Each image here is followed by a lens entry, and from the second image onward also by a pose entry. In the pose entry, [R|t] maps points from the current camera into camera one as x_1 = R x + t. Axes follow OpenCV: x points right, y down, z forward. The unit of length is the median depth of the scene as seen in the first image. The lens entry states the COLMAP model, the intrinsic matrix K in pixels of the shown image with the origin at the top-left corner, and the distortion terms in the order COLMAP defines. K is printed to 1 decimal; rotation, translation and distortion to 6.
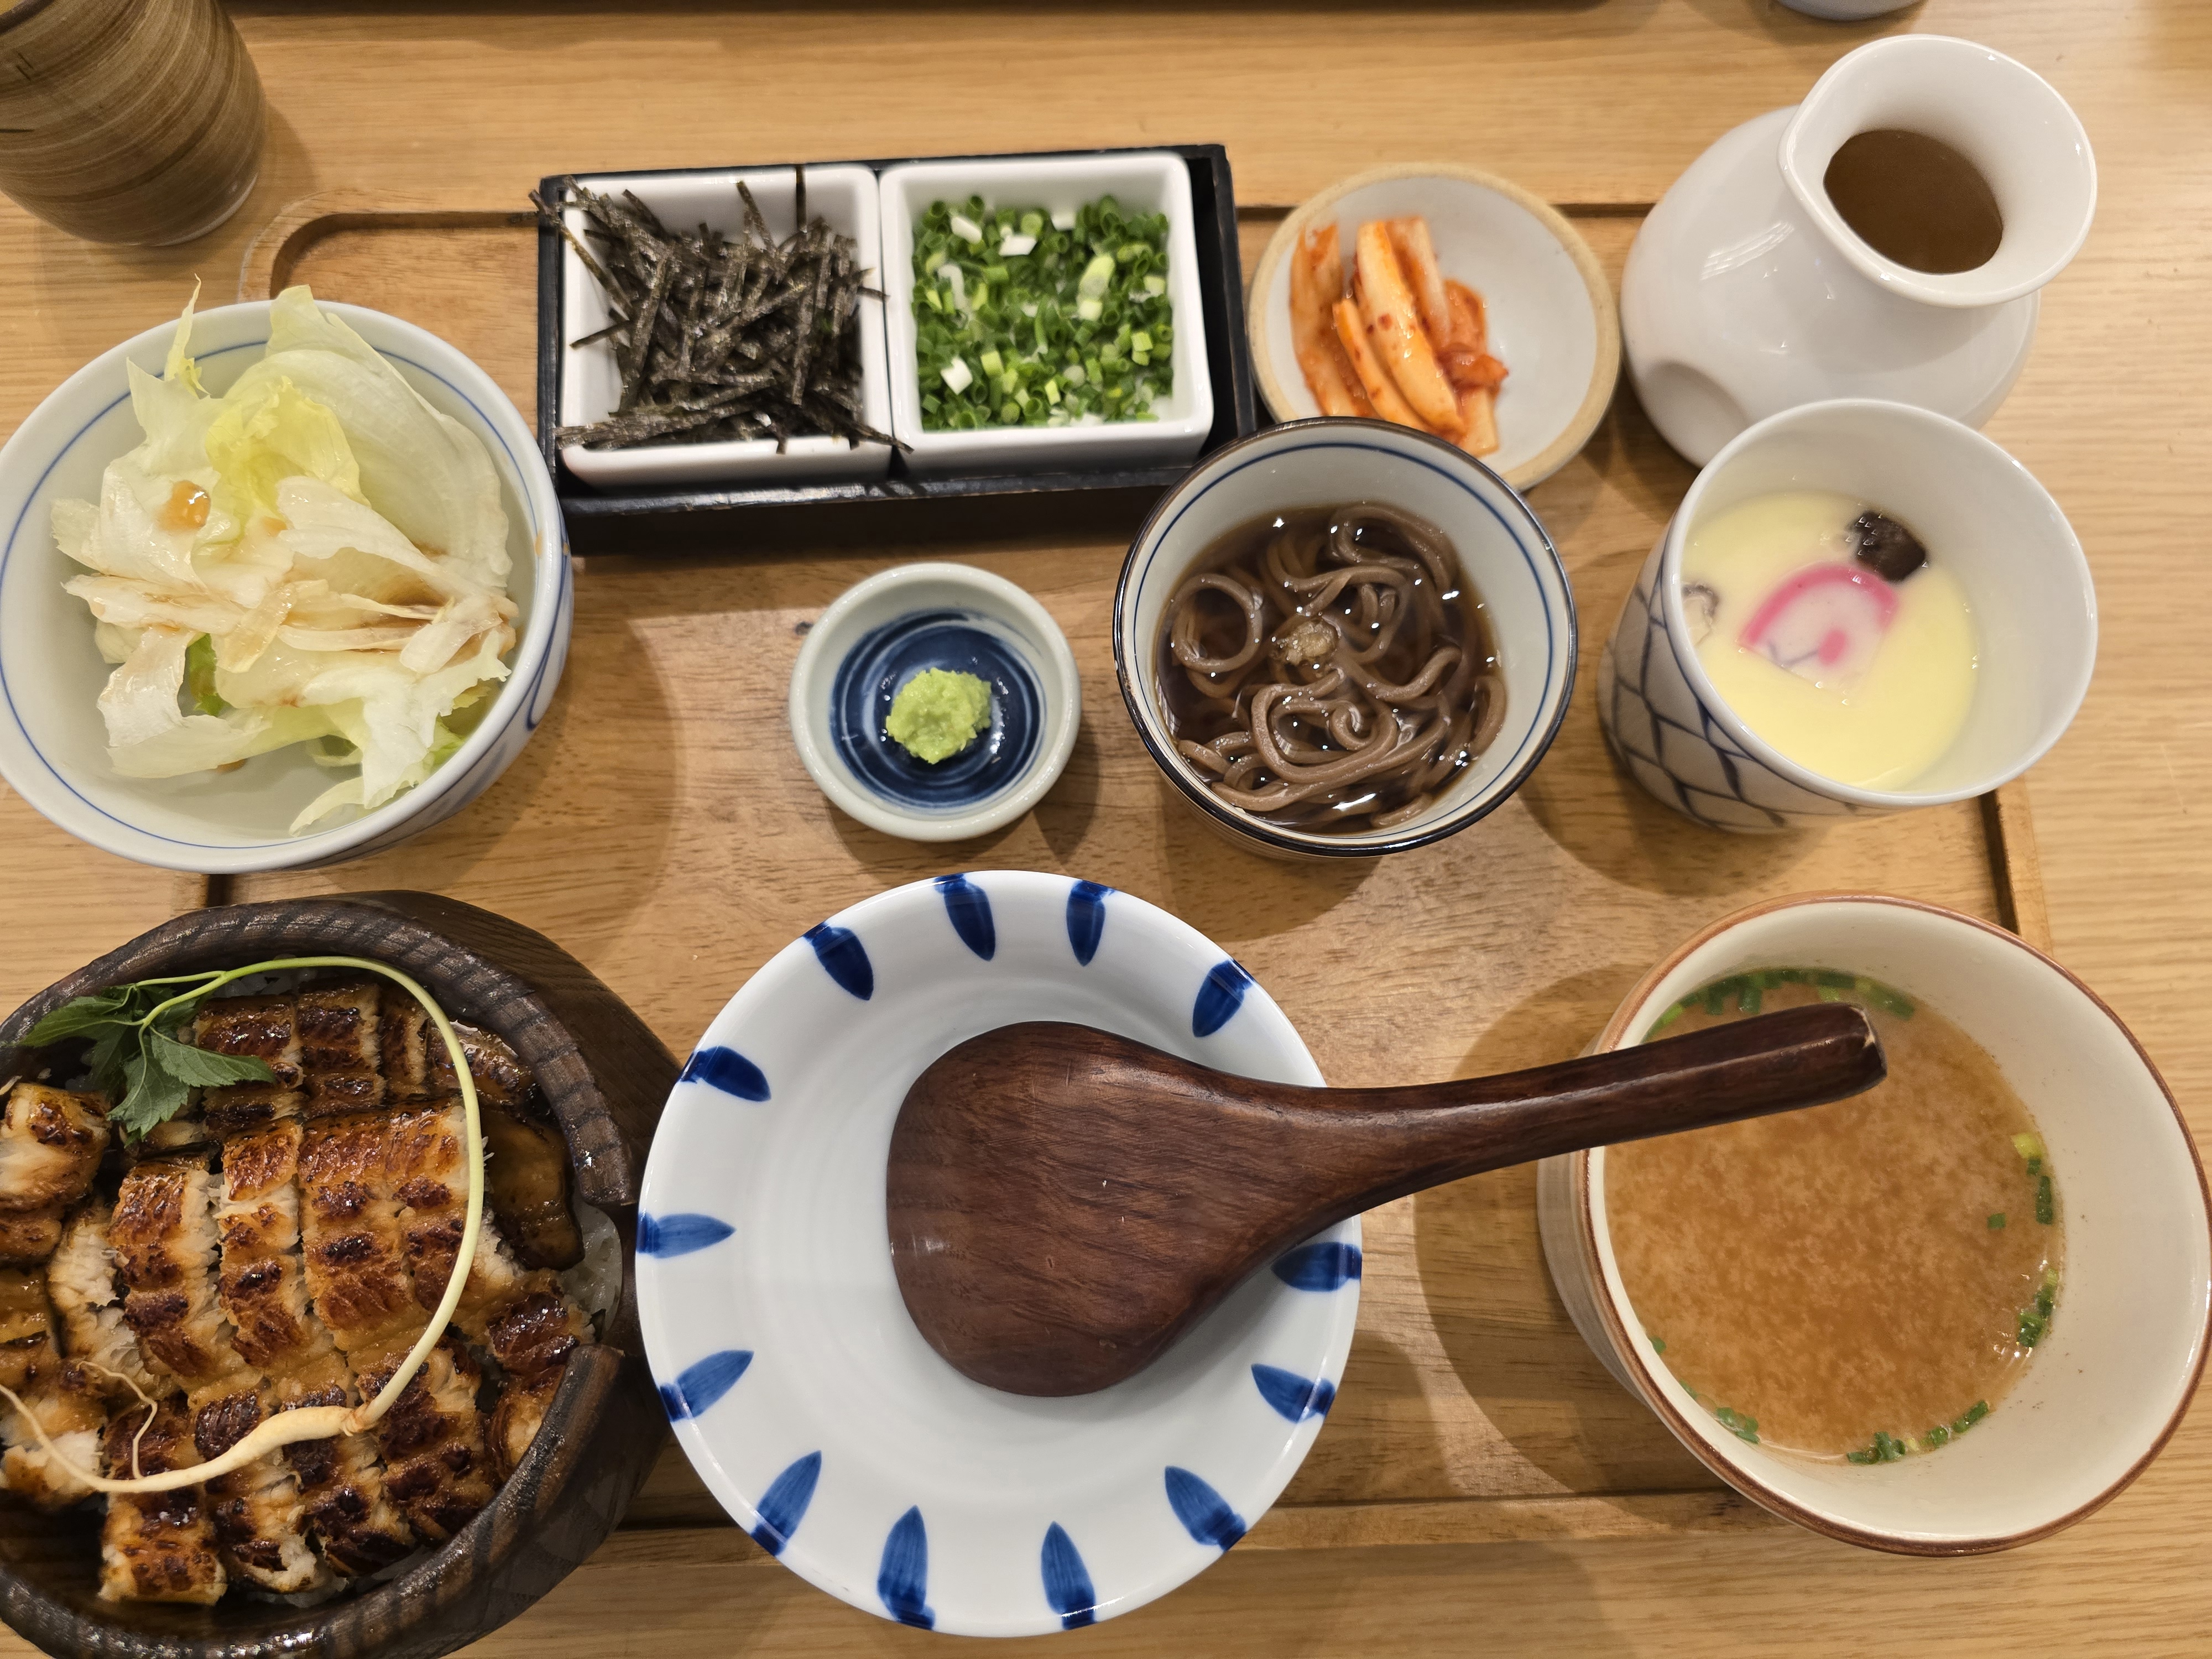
lens RADIAL K [[1571.8, 0, 1106.0], [0, 1571.8, 829.5], [0, 0, 1]] dist [0.048505, -0.066884]
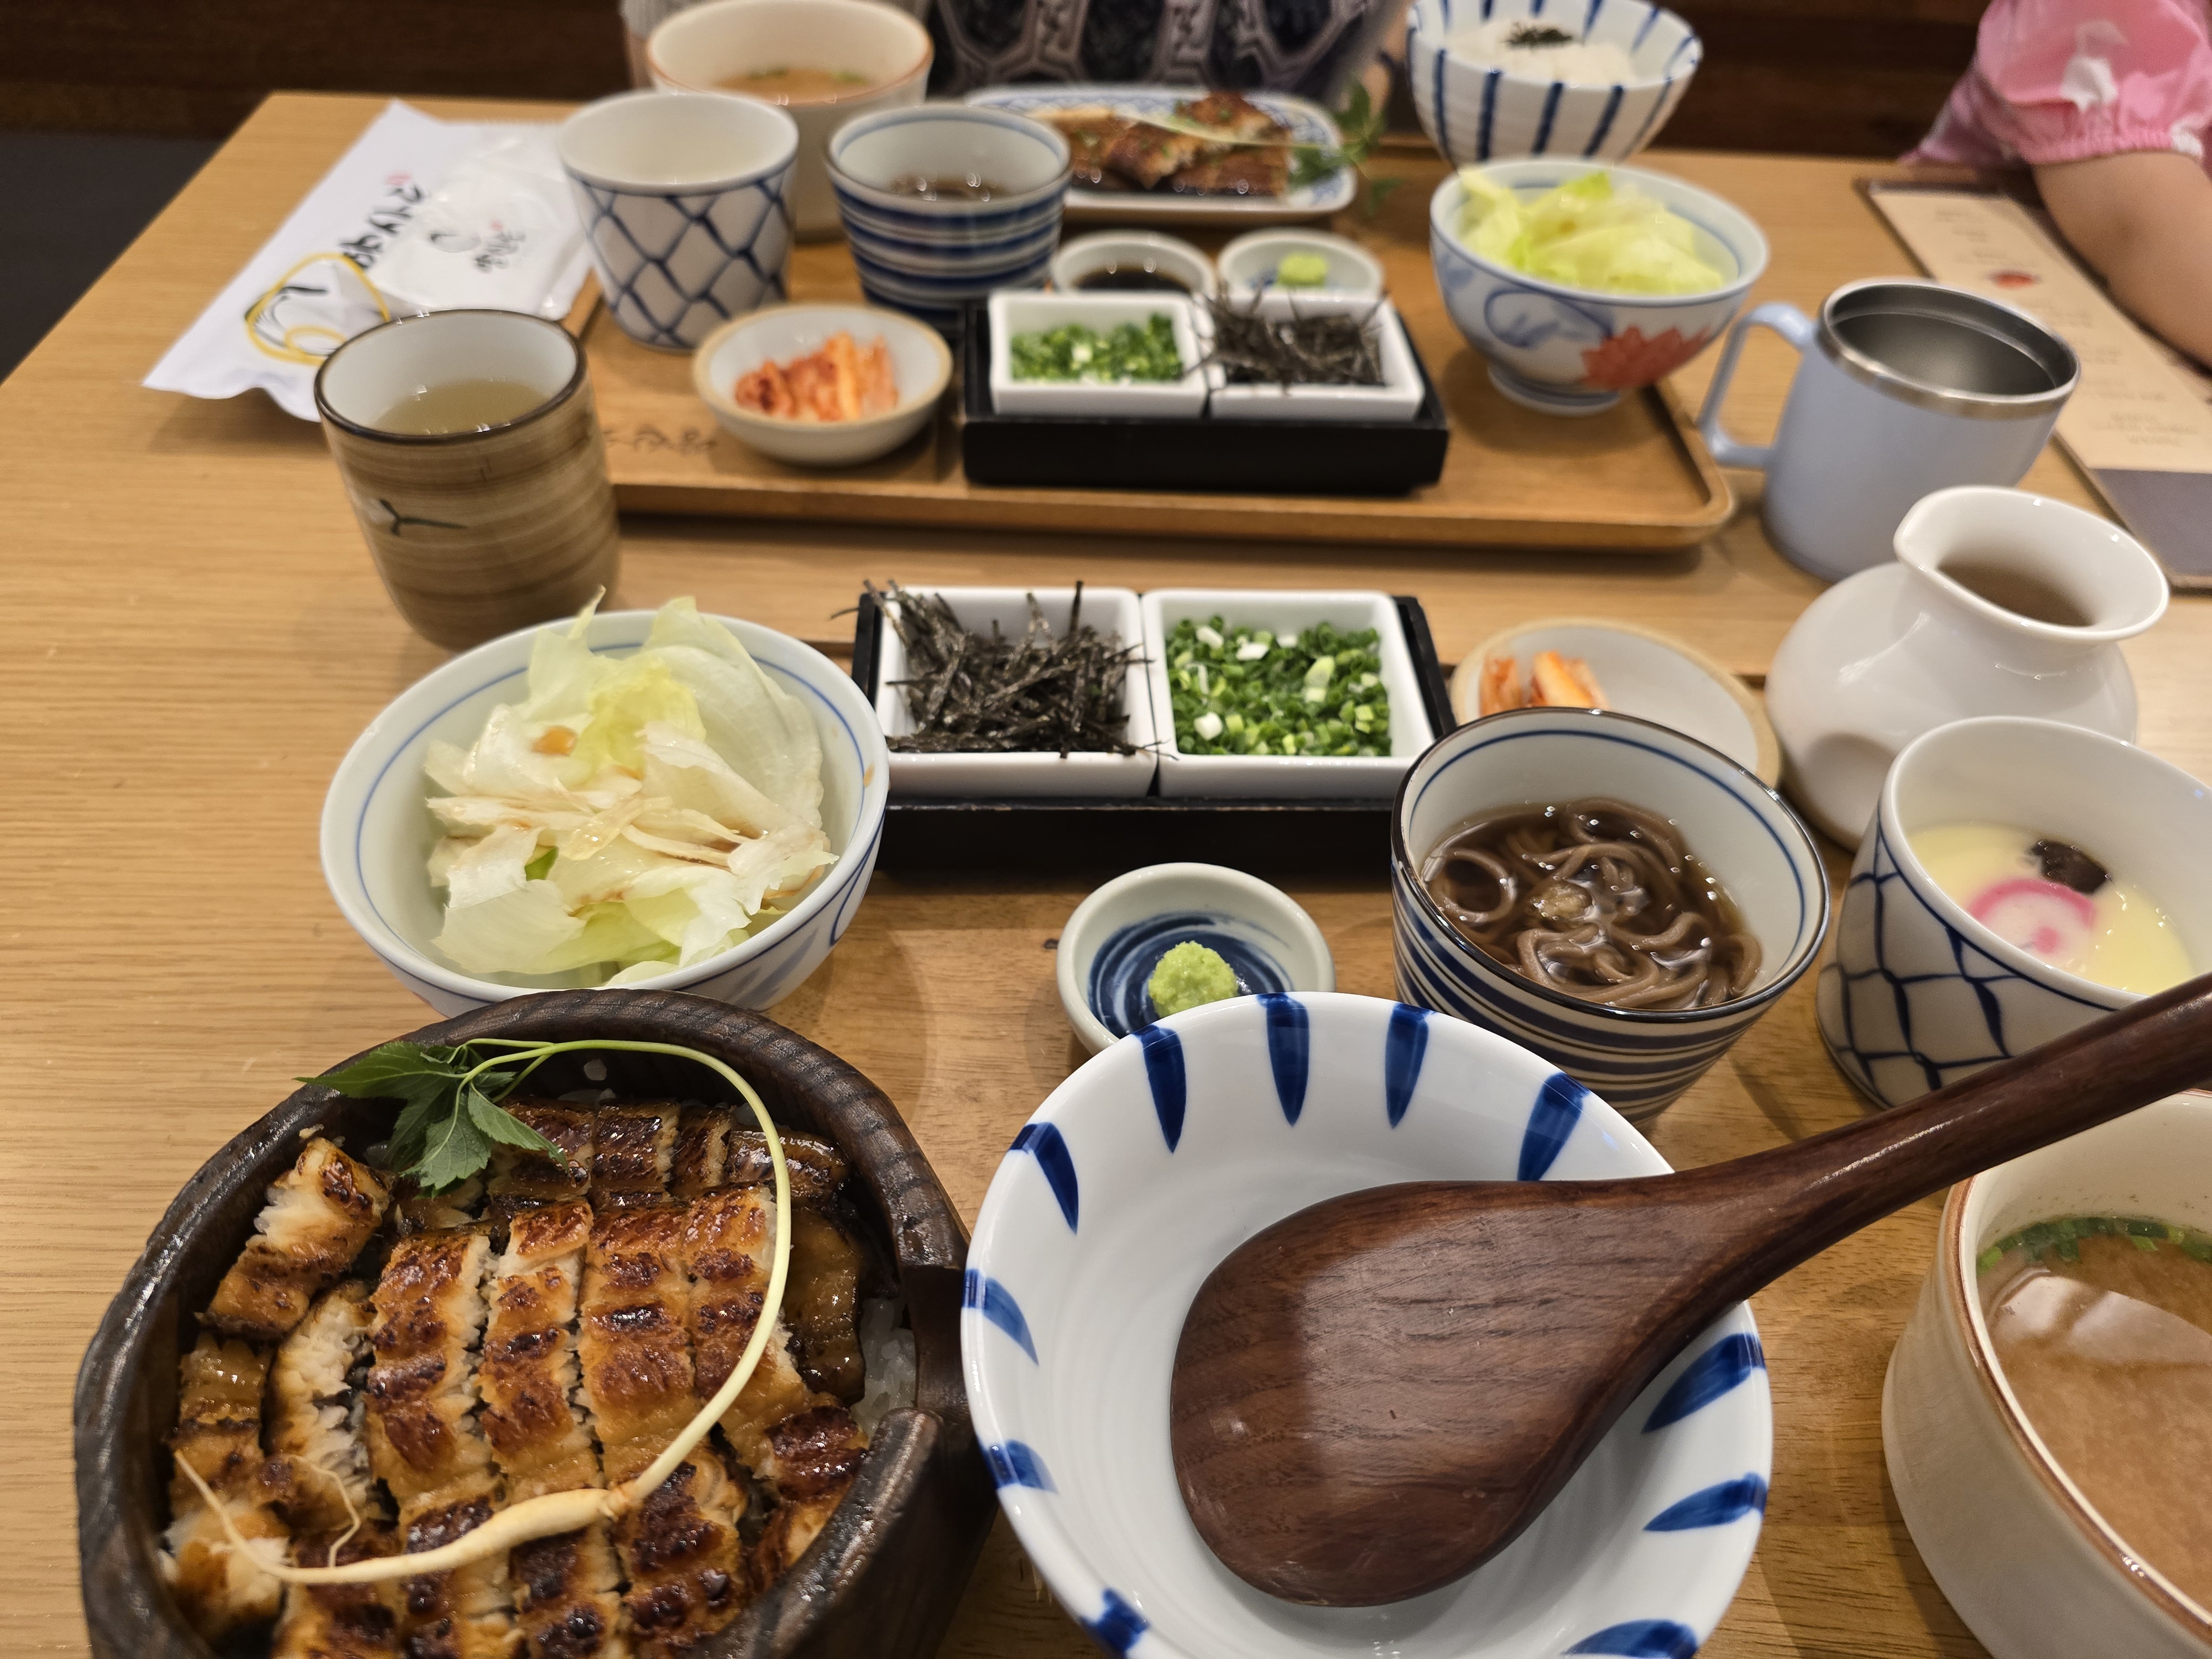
lens RADIAL K [[1571.8, 0, 1106.0], [0, 1571.8, 829.5], [0, 0, 1]] dist [0.048505, -0.066884]
pose [[0.999631, 0.027162, -0.000710, -0.168750], [-0.023481, 0.850426, -0.525571, 0.386332], [-0.013672, 0.525394, 0.850749, 0.065633]]
